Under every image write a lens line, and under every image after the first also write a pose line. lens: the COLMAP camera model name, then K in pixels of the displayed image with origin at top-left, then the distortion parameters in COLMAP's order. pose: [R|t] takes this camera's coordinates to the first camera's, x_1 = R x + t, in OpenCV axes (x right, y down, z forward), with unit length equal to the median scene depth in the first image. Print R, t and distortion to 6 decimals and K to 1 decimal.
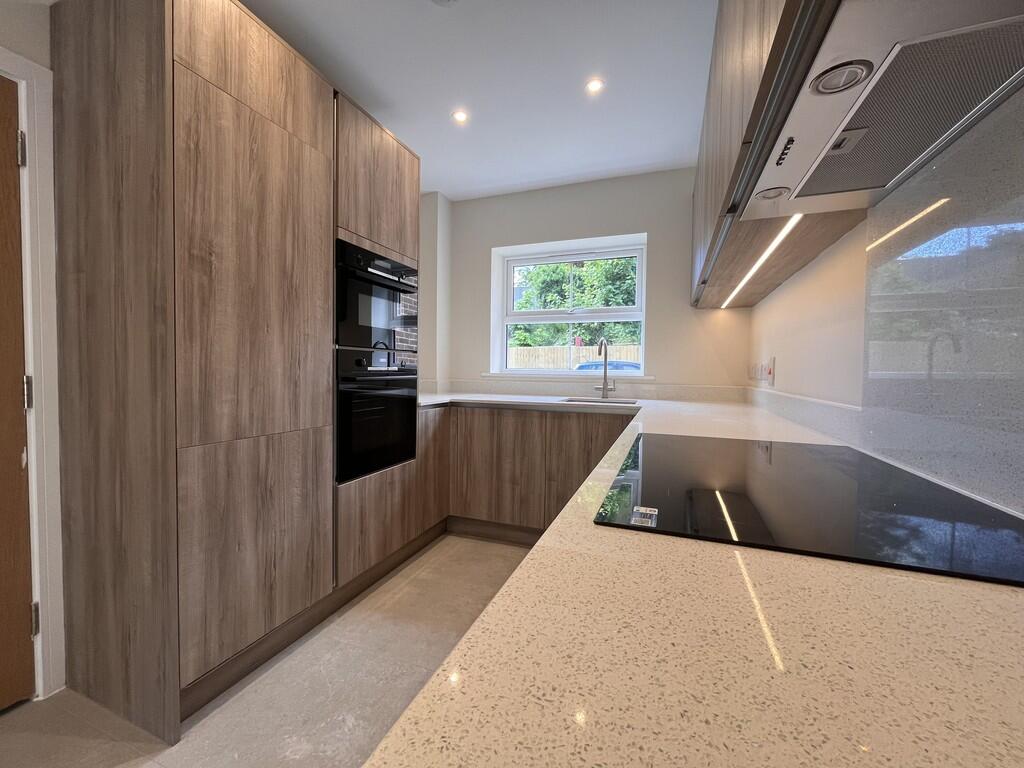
lens RADIAL K [[414.8, 0, 508.6], [0, 414.8, 383.3], [0, 0, 1]] dist [-0.000447, -0.000216]
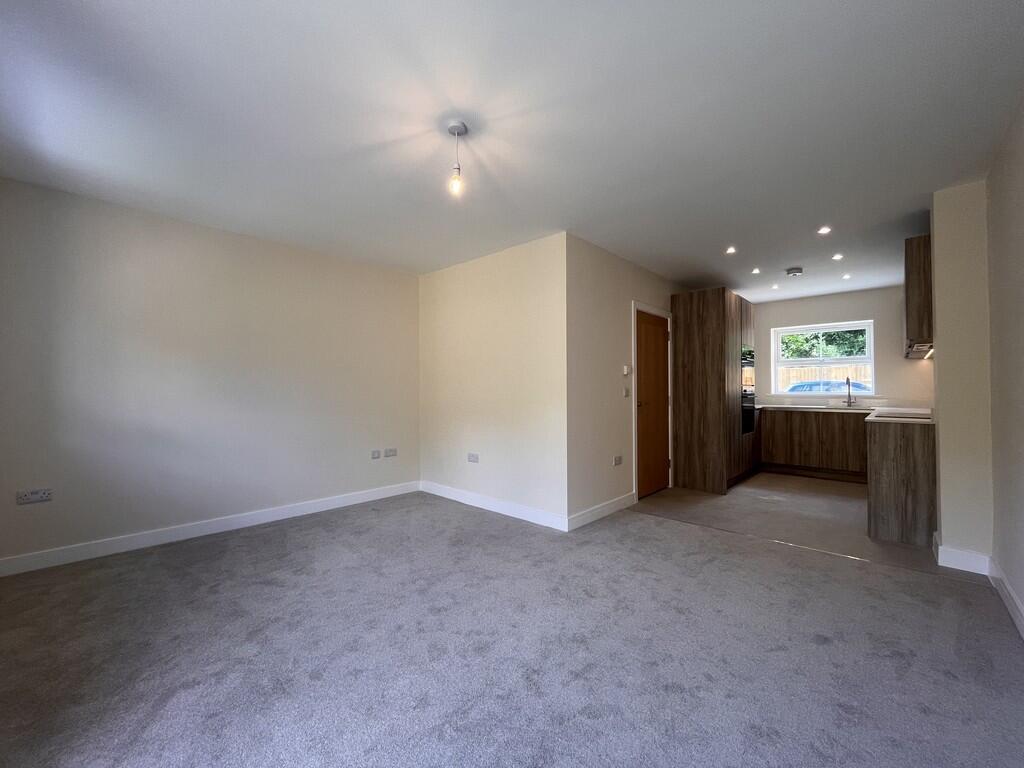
lens RADIAL K [[414.8, 0, 508.6], [0, 414.8, 383.3], [0, 0, 1]] dist [-0.000447, -0.000216]
pose [[0.929026, -0.016124, -0.369662, -0.588638], [-0.001189, 0.998915, -0.046559, 0.020280], [0.370012, 0.043693, 0.927999, -1.555371]]
